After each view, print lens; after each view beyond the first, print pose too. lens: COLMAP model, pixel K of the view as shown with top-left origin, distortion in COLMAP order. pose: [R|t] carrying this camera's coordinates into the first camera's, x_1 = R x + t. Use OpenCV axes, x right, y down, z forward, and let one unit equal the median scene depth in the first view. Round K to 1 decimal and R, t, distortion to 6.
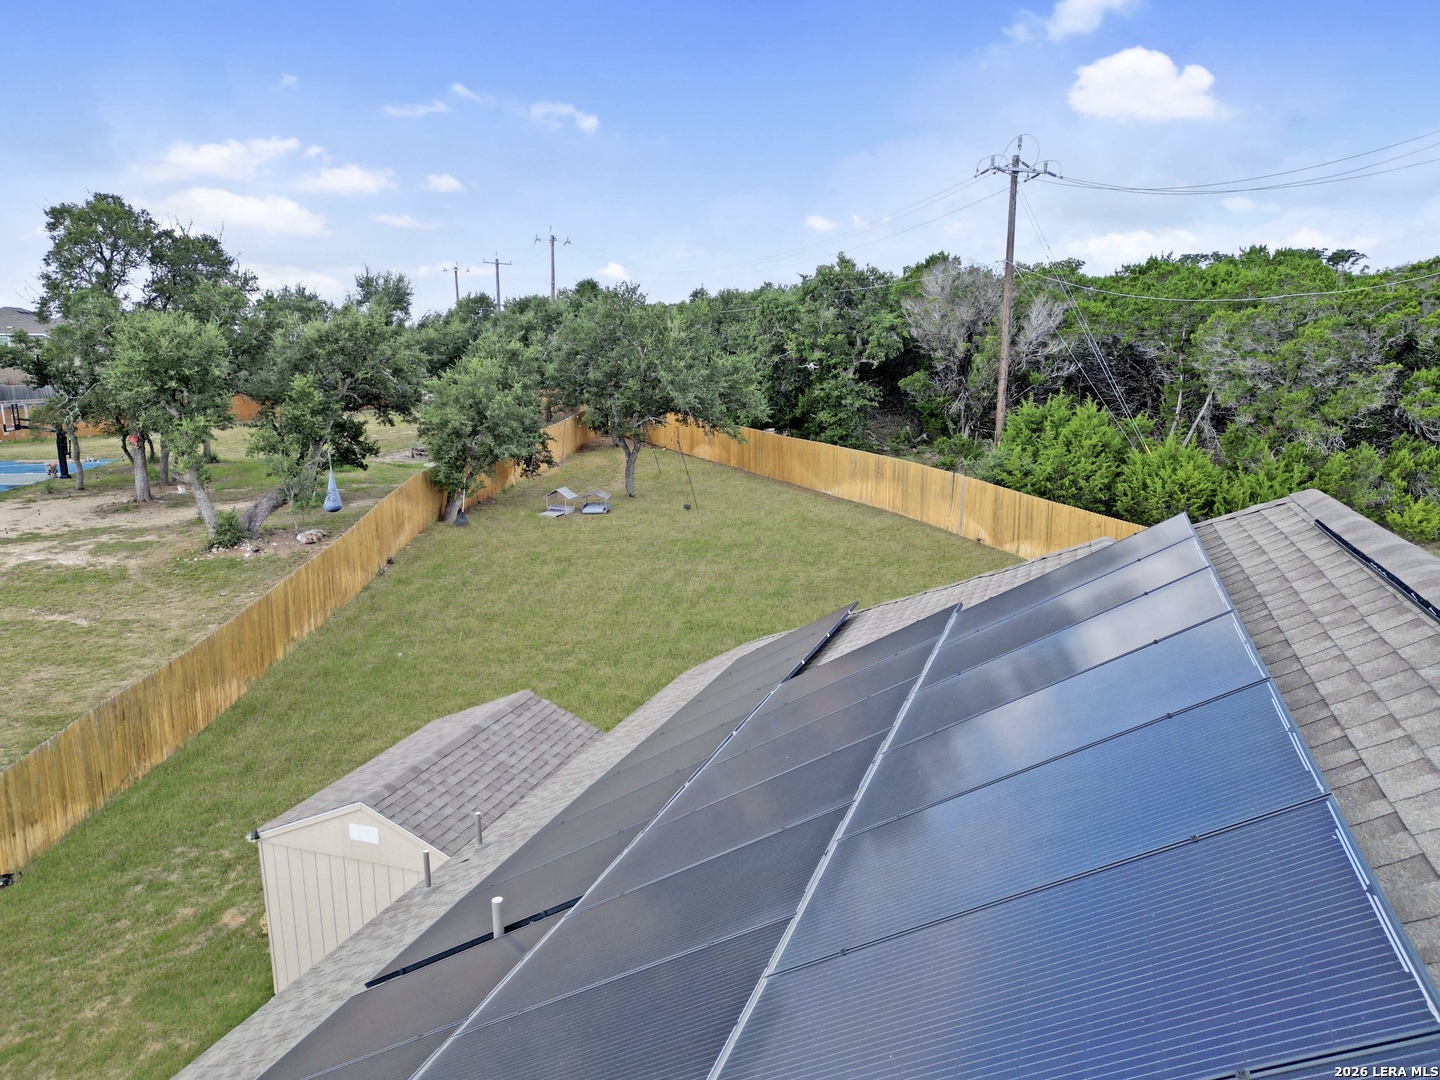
lens RADIAL K [[1011.9, 0, 720.0], [0, 1011.9, 540.0], [0, 0, 1]] dist [0.072754, -0.070677]
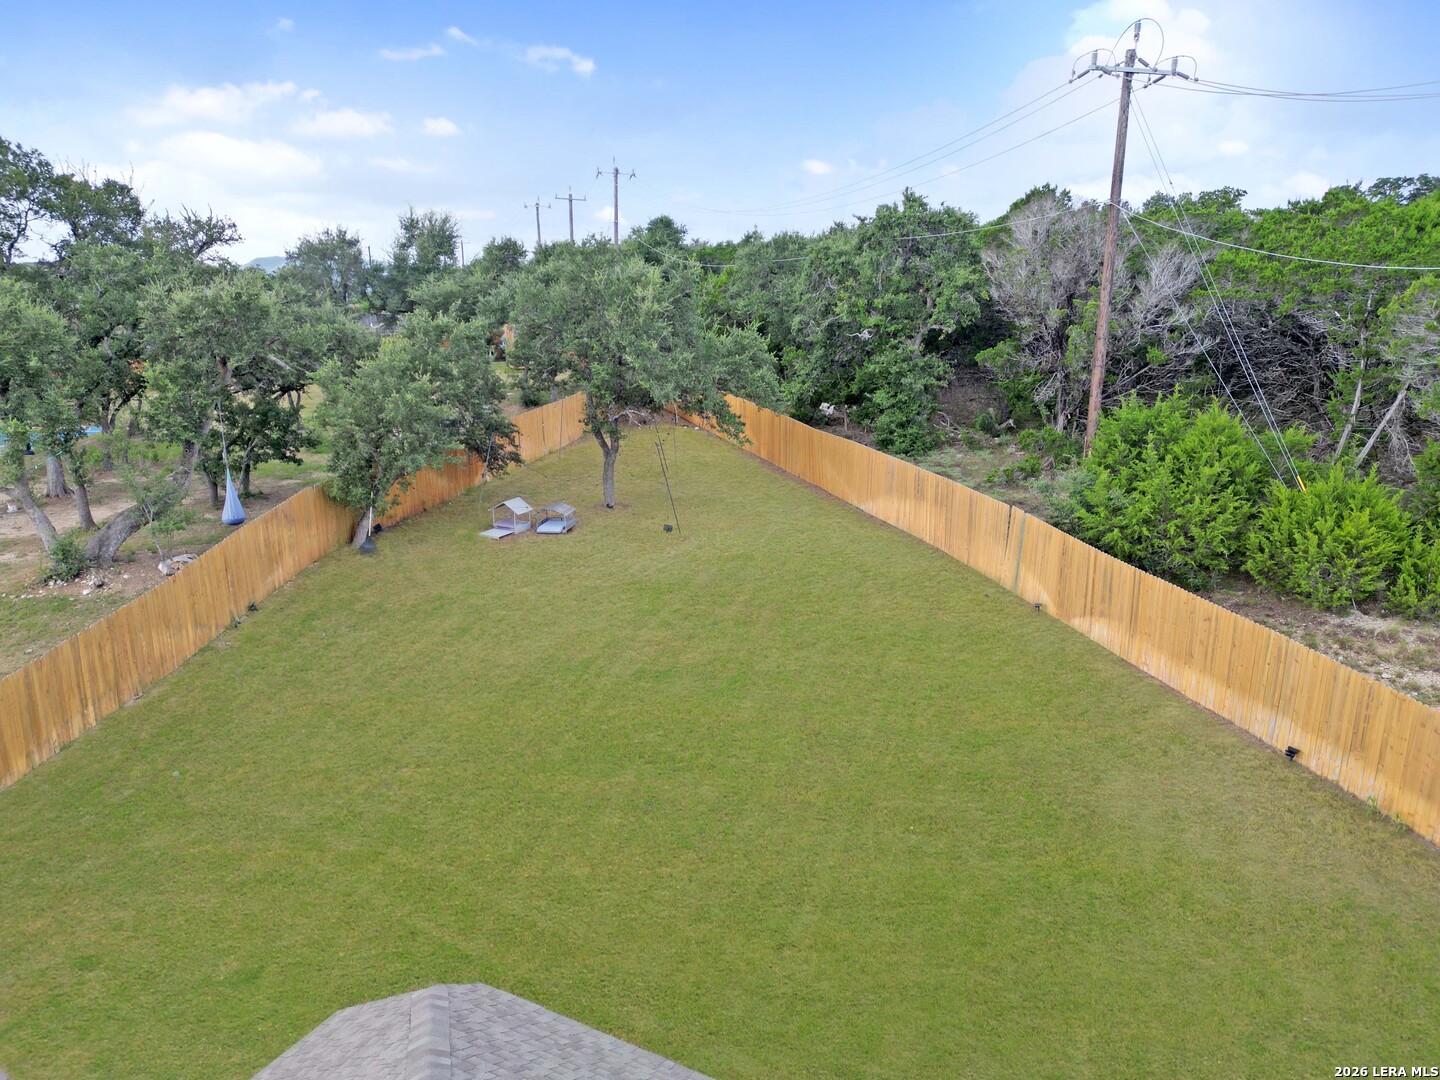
lens RADIAL K [[1011.9, 0, 720.0], [0, 1011.9, 540.0], [0, 0, 1]] dist [0.072754, -0.070677]
pose [[0.990886, 0.032671, -0.130679, 0.102065], [-0.024048, 0.997461, 0.067025, -0.071591], [0.132537, -0.063271, 0.989157, 0.217454]]
